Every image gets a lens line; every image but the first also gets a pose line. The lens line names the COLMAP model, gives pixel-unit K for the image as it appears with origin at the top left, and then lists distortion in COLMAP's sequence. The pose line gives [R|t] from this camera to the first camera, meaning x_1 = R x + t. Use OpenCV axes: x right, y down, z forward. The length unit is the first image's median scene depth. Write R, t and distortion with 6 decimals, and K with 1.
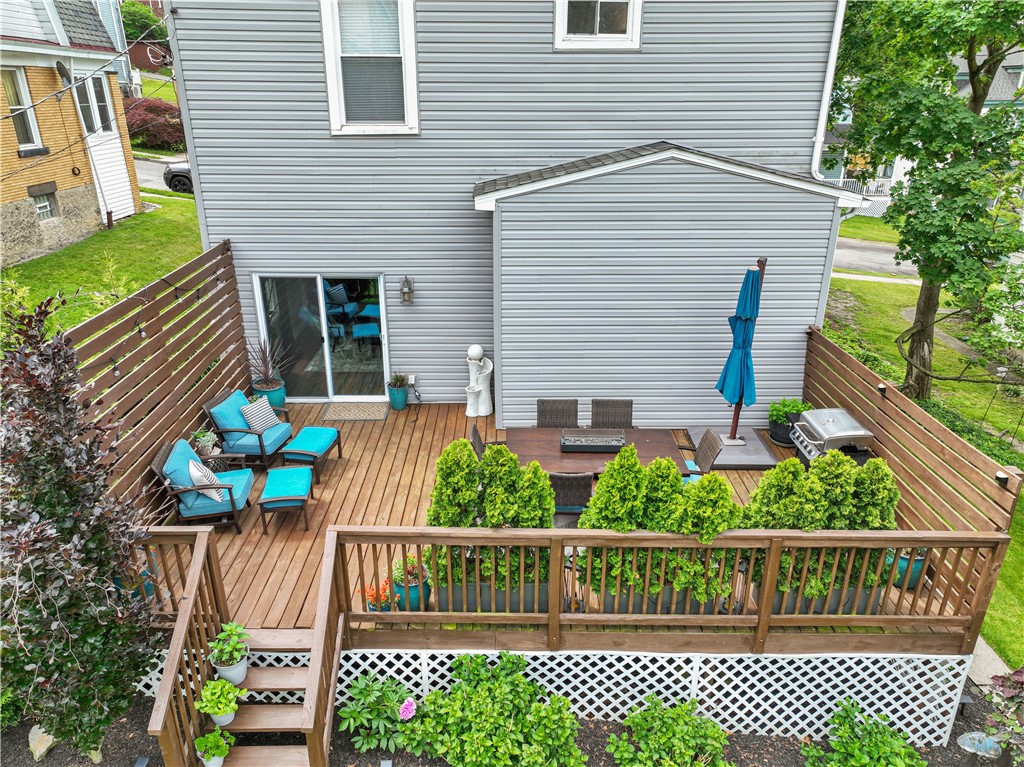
lens RADIAL K [[716.2, 0, 512.0], [0, 716.2, 383.5], [0, 0, 1]] dist [0.002079, 0.010190]
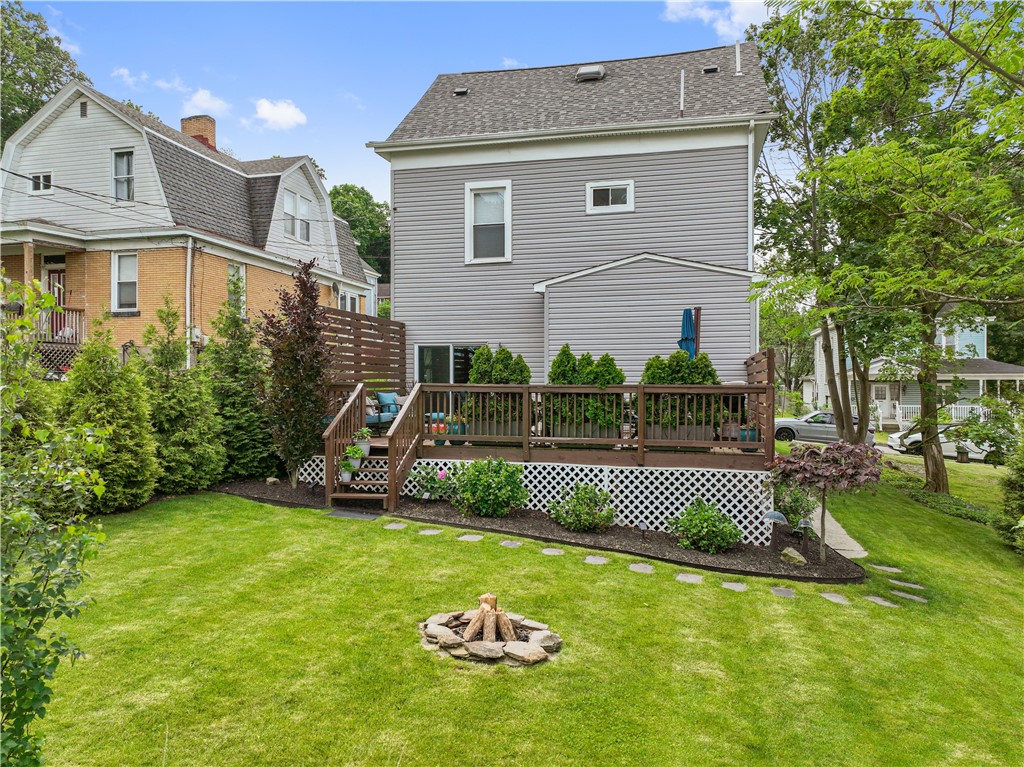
lens RADIAL K [[716.2, 0, 512.0], [0, 716.2, 383.5], [0, 0, 1]] dist [0.002079, 0.010190]
pose [[0.963738, -0.004786, -0.266808, 0.347123], [-0.097436, 0.924494, -0.368533, 0.590161], [0.248426, 0.381166, 0.890504, -0.471813]]
